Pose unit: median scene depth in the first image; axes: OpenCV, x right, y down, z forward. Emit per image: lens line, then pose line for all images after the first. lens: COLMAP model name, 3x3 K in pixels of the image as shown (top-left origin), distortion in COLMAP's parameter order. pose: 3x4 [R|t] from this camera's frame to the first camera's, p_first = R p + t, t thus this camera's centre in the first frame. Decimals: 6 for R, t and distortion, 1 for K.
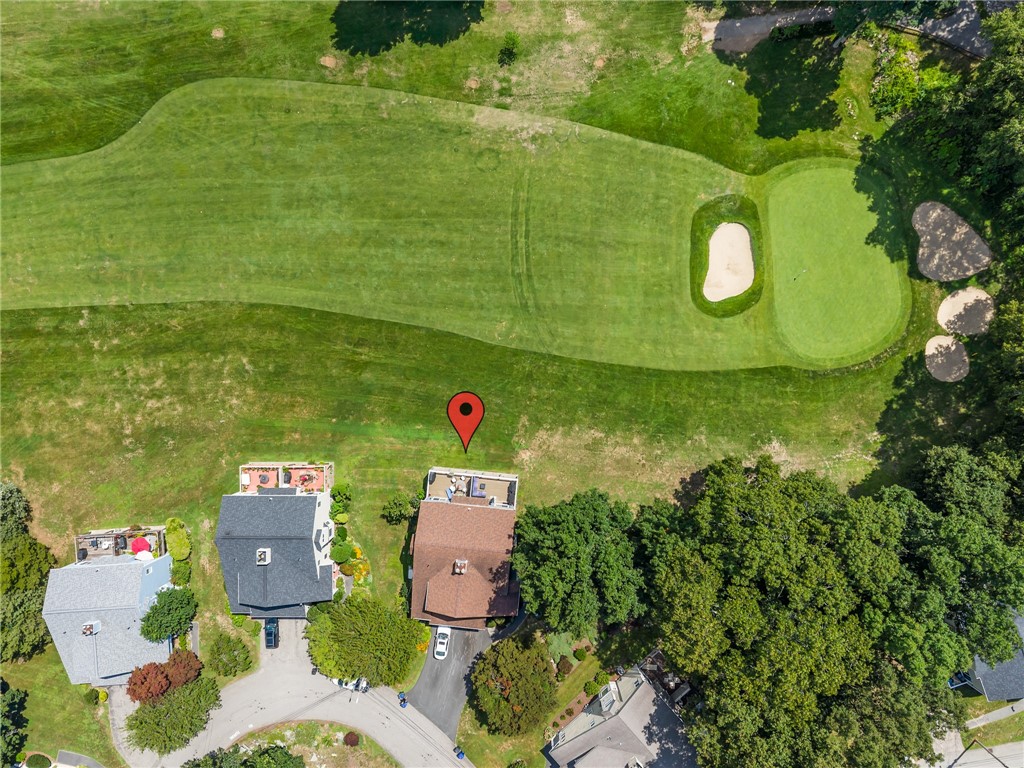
lens RADIAL K [[685.3, 0, 512.0], [0, 685.3, 384.0], [0, 0, 1]] dist [0.029239, -0.029251]
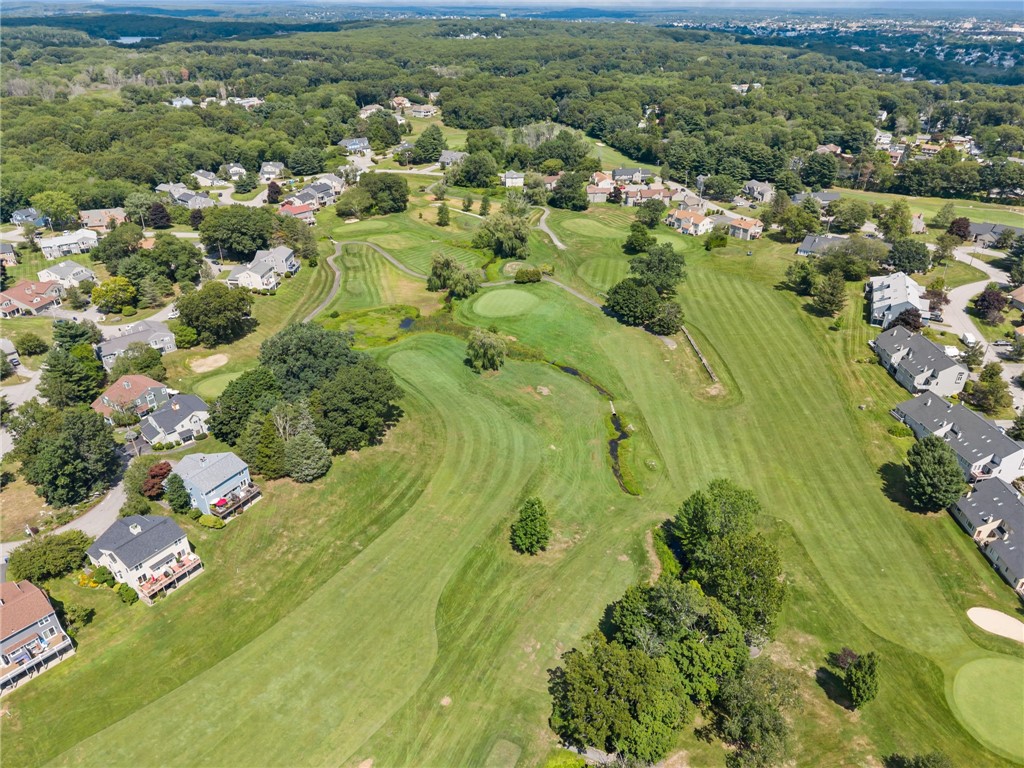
lens RADIAL K [[685.3, 0, 512.0], [0, 685.3, 384.0], [0, 0, 1]] dist [0.029239, -0.029251]
pose [[-0.556958, 0.417958, -0.717710, 0.148406], [-0.830540, -0.280296, 0.481287, -1.045185], [-0.000013, 0.864144, 0.503244, -0.096174]]
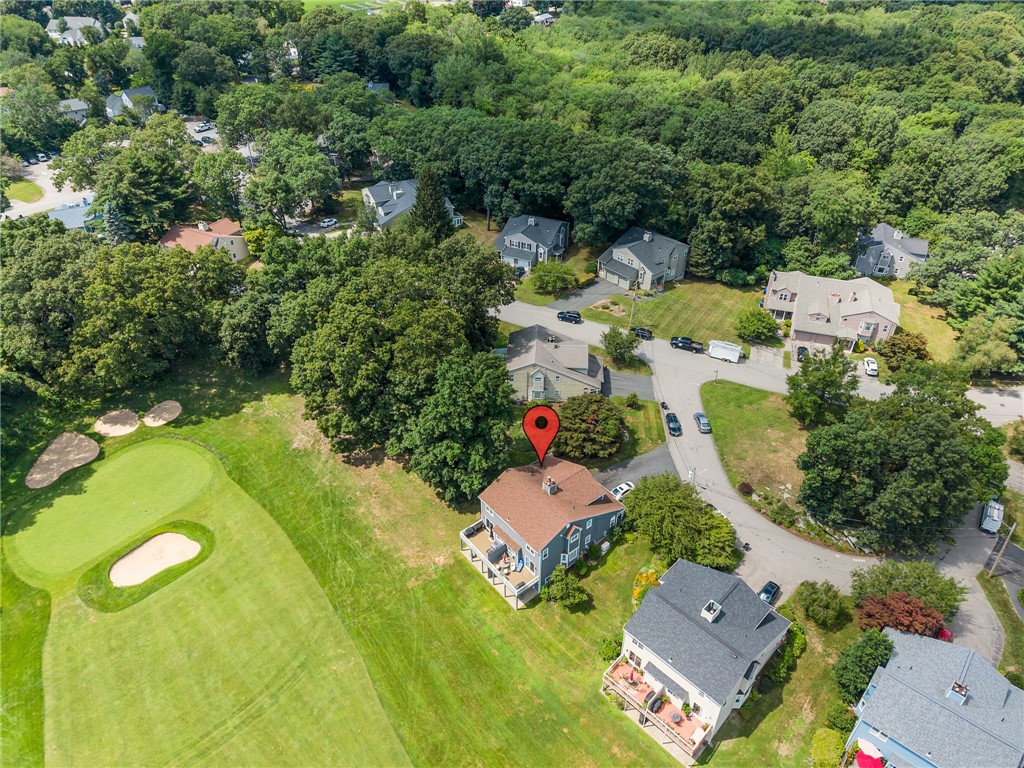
lens RADIAL K [[685.3, 0, 512.0], [0, 685.3, 384.0], [0, 0, 1]] dist [0.029239, -0.029251]
pose [[-0.703750, -0.404478, 0.584066, -0.514869], [0.710225, -0.421126, 0.564123, -0.263950], [0.017790, 0.811820, 0.583637, 0.234600]]
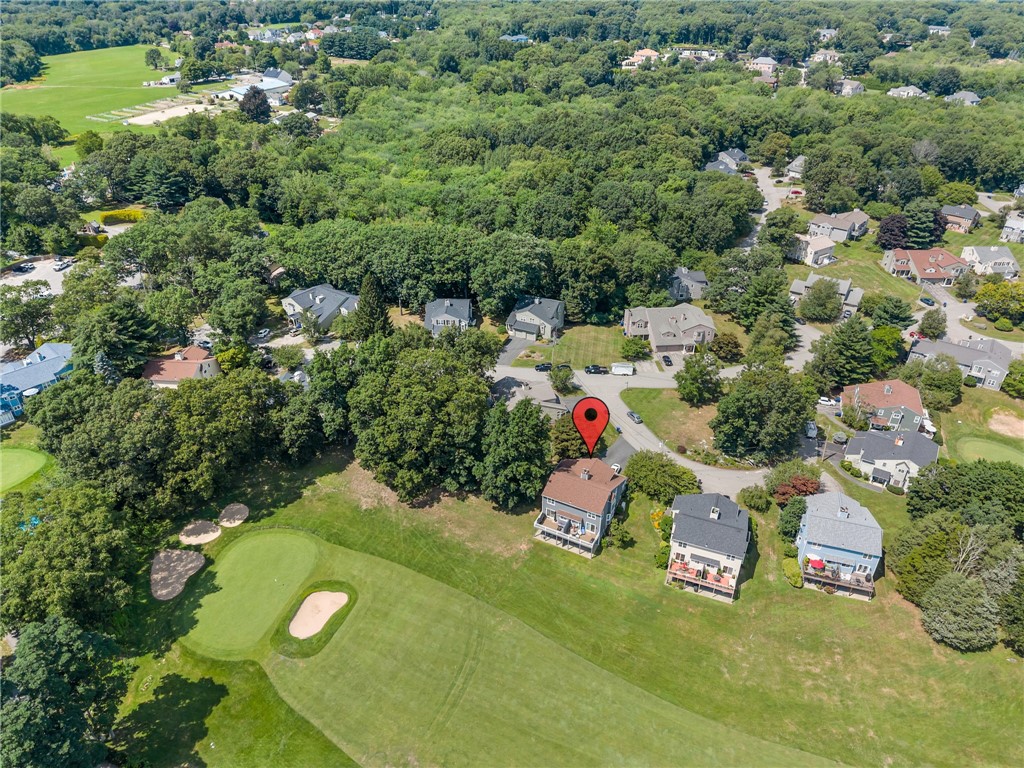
lens RADIAL K [[685.3, 0, 512.0], [0, 685.3, 384.0], [0, 0, 1]] dist [0.029239, -0.029251]
pose [[-0.930323, -0.181540, 0.318657, -0.337461], [0.366455, -0.494456, 0.788178, -0.826907], [0.014476, 0.850033, 0.526530, -0.006660]]
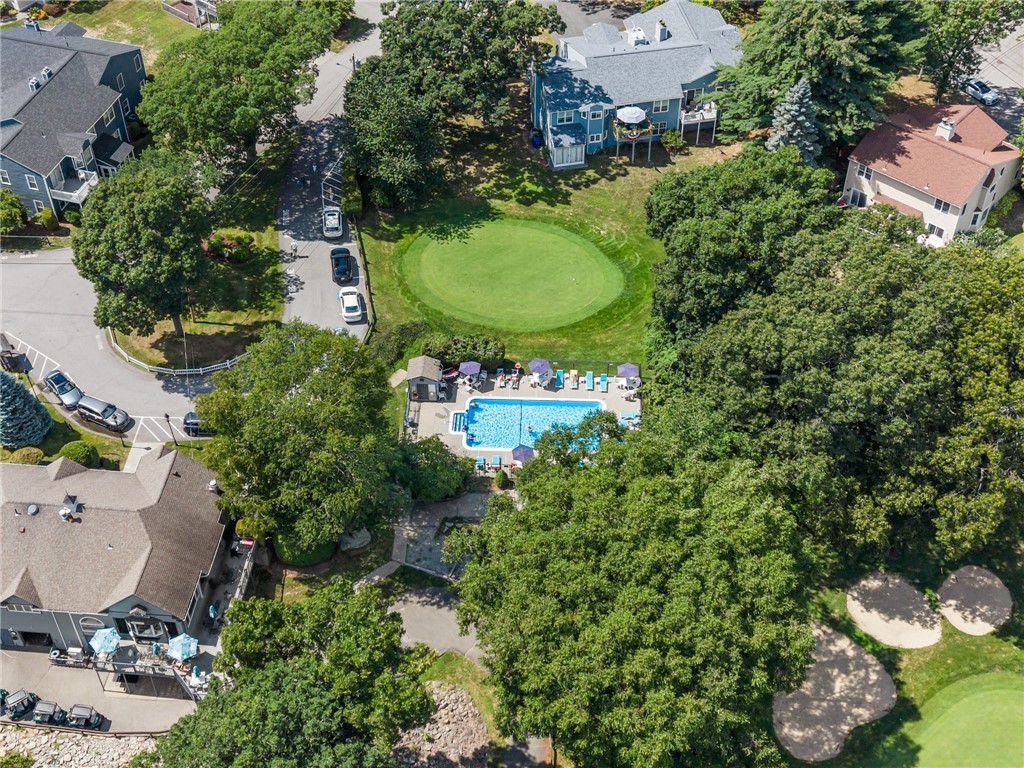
lens RADIAL K [[1368.8, 0, 512.0], [0, 1368.8, 384.0], [0, 0, 1]] dist [0.052222, -0.024837]
pose [[-0.532221, -0.590348, 0.606819, 0.225405], [0.846407, -0.386548, 0.366300, -0.728765], [0.018321, 0.708568, 0.705404, 0.015818]]
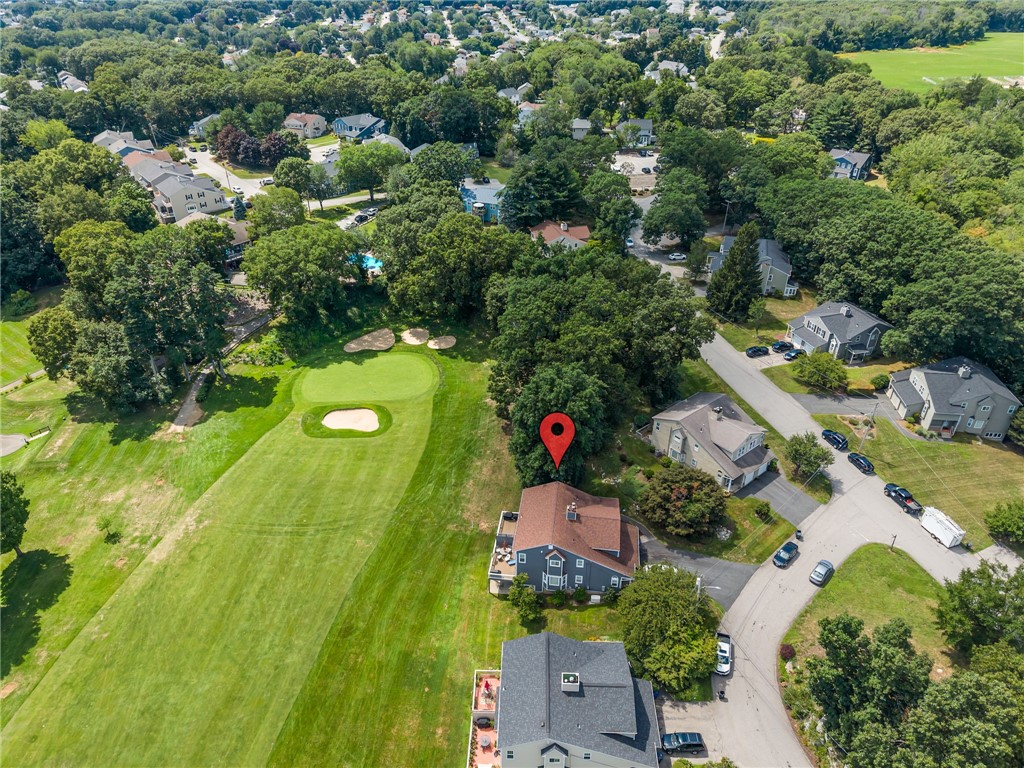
lens RADIAL K [[685.3, 0, 512.0], [0, 685.3, 384.0], [0, 0, 1]] dist [0.029239, -0.029251]
pose [[0.035617, -0.517064, 0.855206, -0.791295], [0.999330, 0.011199, -0.034849, 0.184510], [0.008441, 0.855874, 0.517116, 0.242655]]
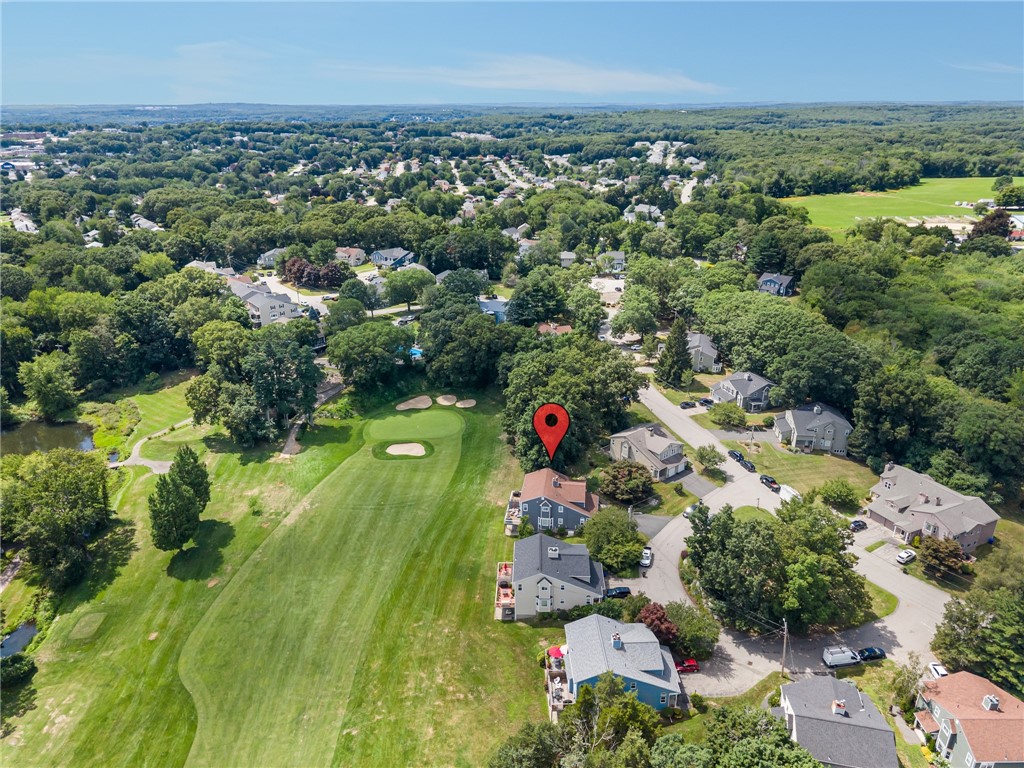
lens RADIAL K [[691.0, 0, 512.0], [0, 691.0, 384.0], [0, 0, 1]] dist [0.082801, -0.144547]
pose [[0.033097, -0.357109, 0.933476, -1.447715], [0.999390, 0.001383, -0.034905, 0.191917], [0.011174, 0.934062, 0.356937, 0.124229]]
